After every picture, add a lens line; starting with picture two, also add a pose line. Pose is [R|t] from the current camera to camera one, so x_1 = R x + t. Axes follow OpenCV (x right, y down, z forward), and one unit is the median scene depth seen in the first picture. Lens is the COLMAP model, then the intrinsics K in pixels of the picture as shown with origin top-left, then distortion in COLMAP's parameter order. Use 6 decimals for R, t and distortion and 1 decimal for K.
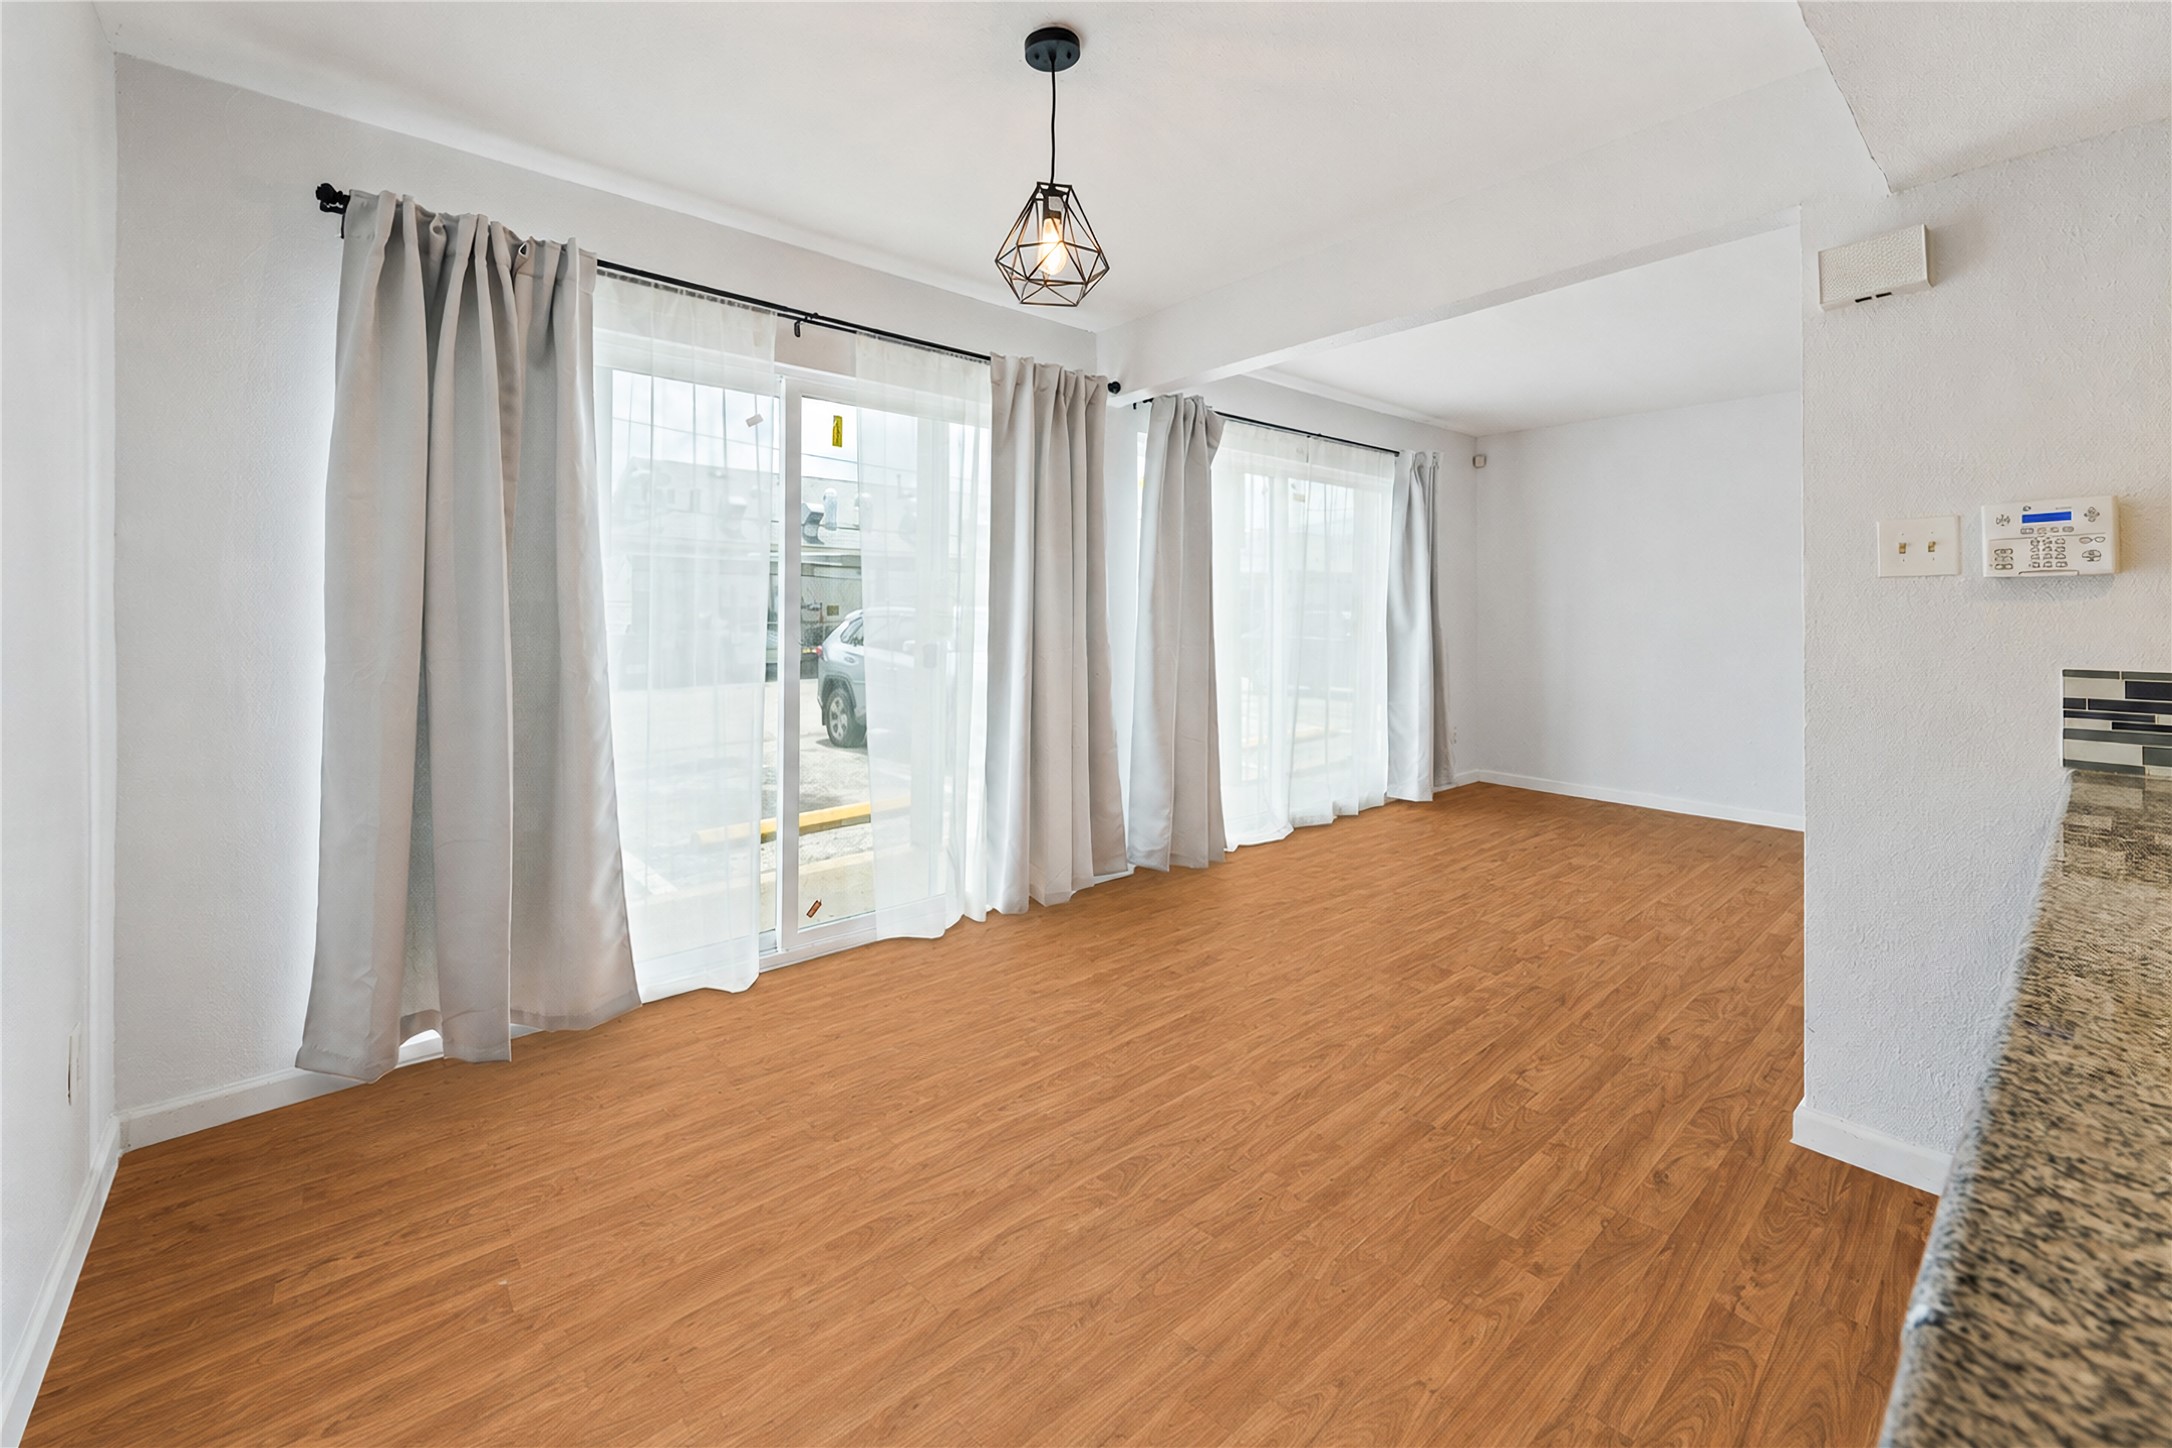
lens RADIAL K [[868.7, 0, 1069.6], [0, 868.7, 612.5], [0, 0, 1]] dist [0.004888, -0.001261]
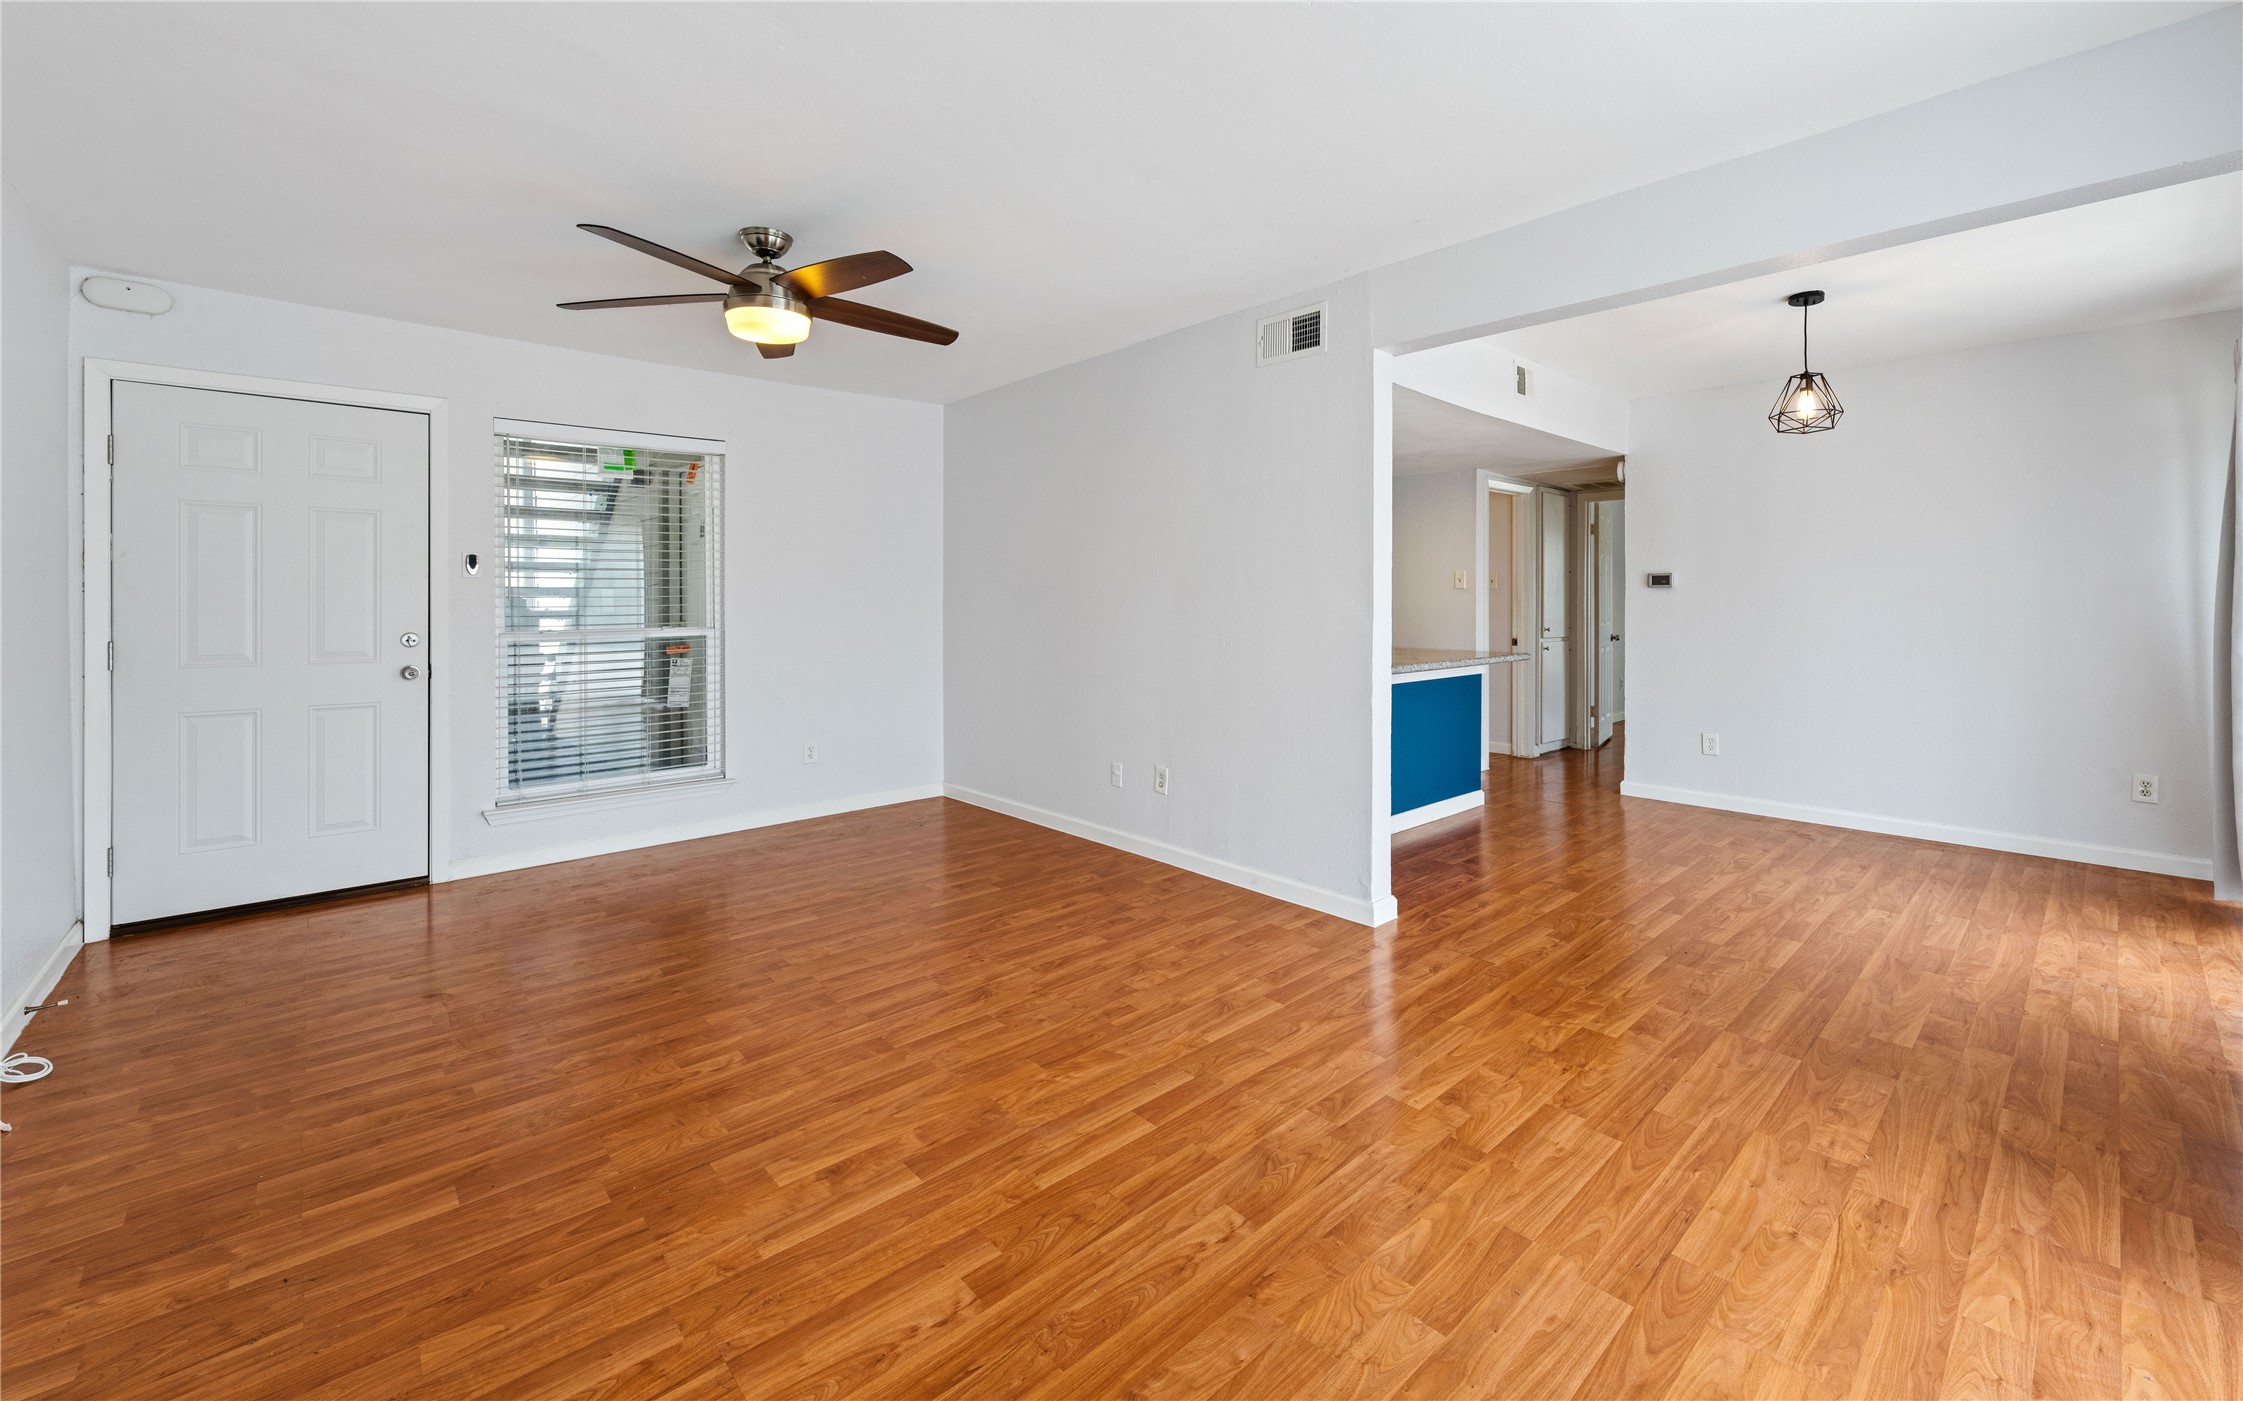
lens RADIAL K [[899.5, 0, 1126.9], [0, 899.5, 714.6], [0, 0, 1]] dist [-0.007446, 0.000604]
pose [[-0.999791, -0.000877, -0.020441, 1.613951], [-0.003514, 0.991592, 0.129352, -0.007834], [0.020155, 0.129397, -0.991388, 3.082698]]
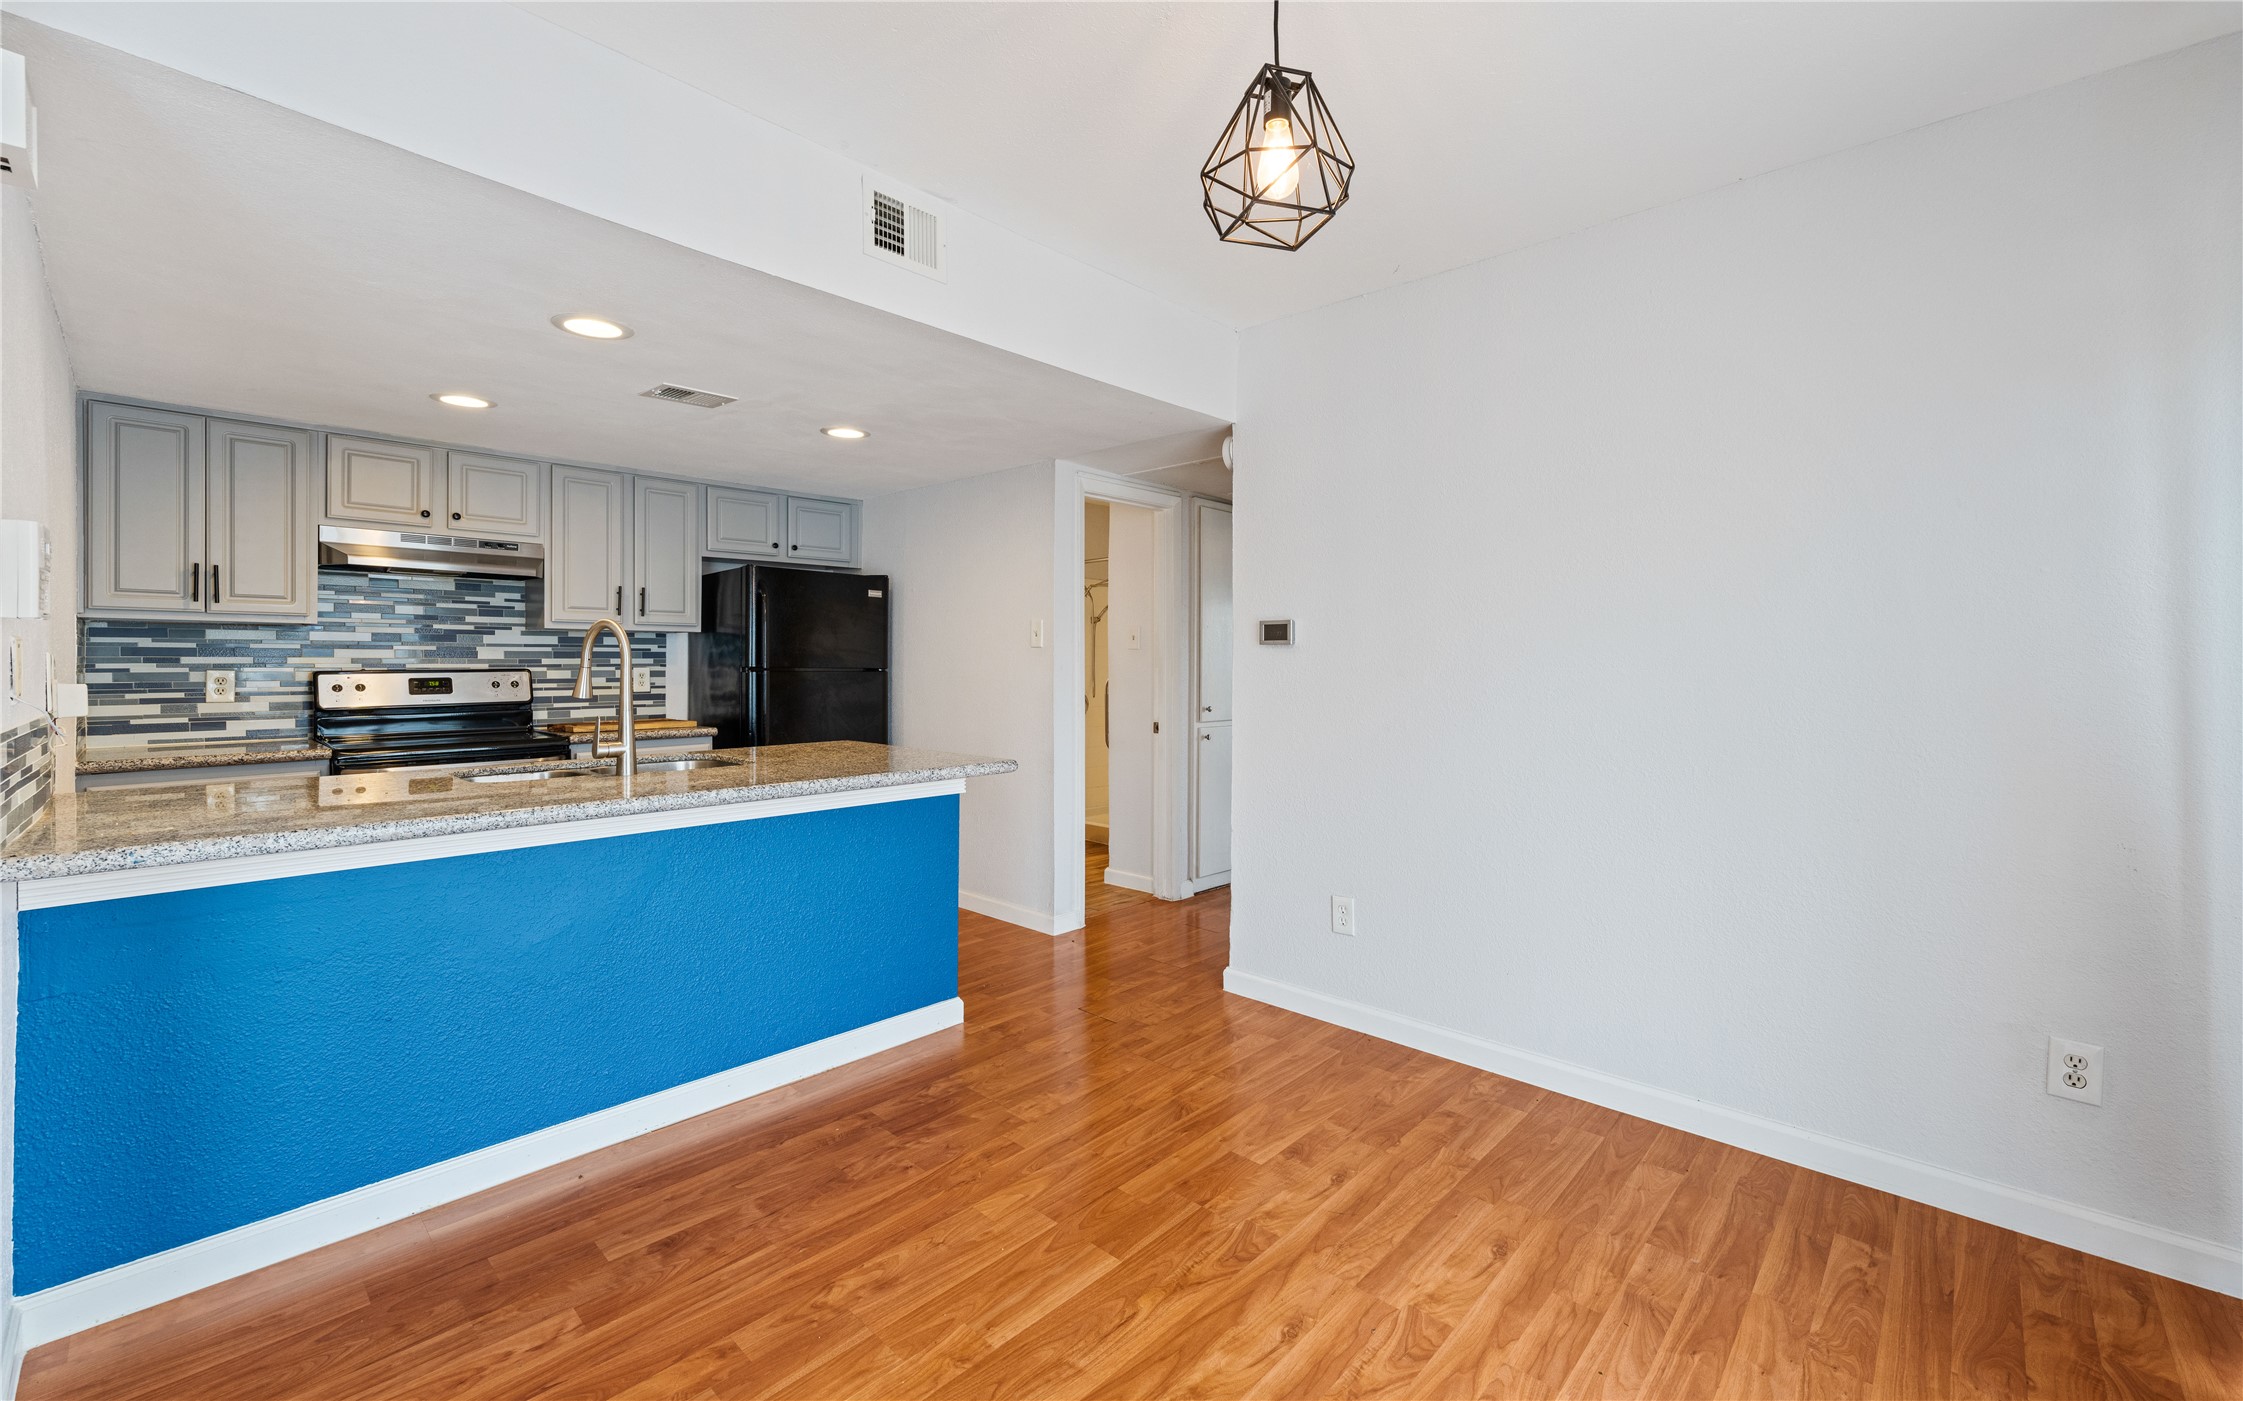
lens RADIAL K [[909.1, 0, 1127.7], [0, 909.1, 668.9], [0, 0, 1]] dist [-0.007657, 0.001763]
pose [[-0.995077, -0.007360, -0.098834, 0.185886], [-0.008114, 0.999941, 0.007224, -0.009143], [0.098775, 0.007991, -0.995078, 1.870106]]
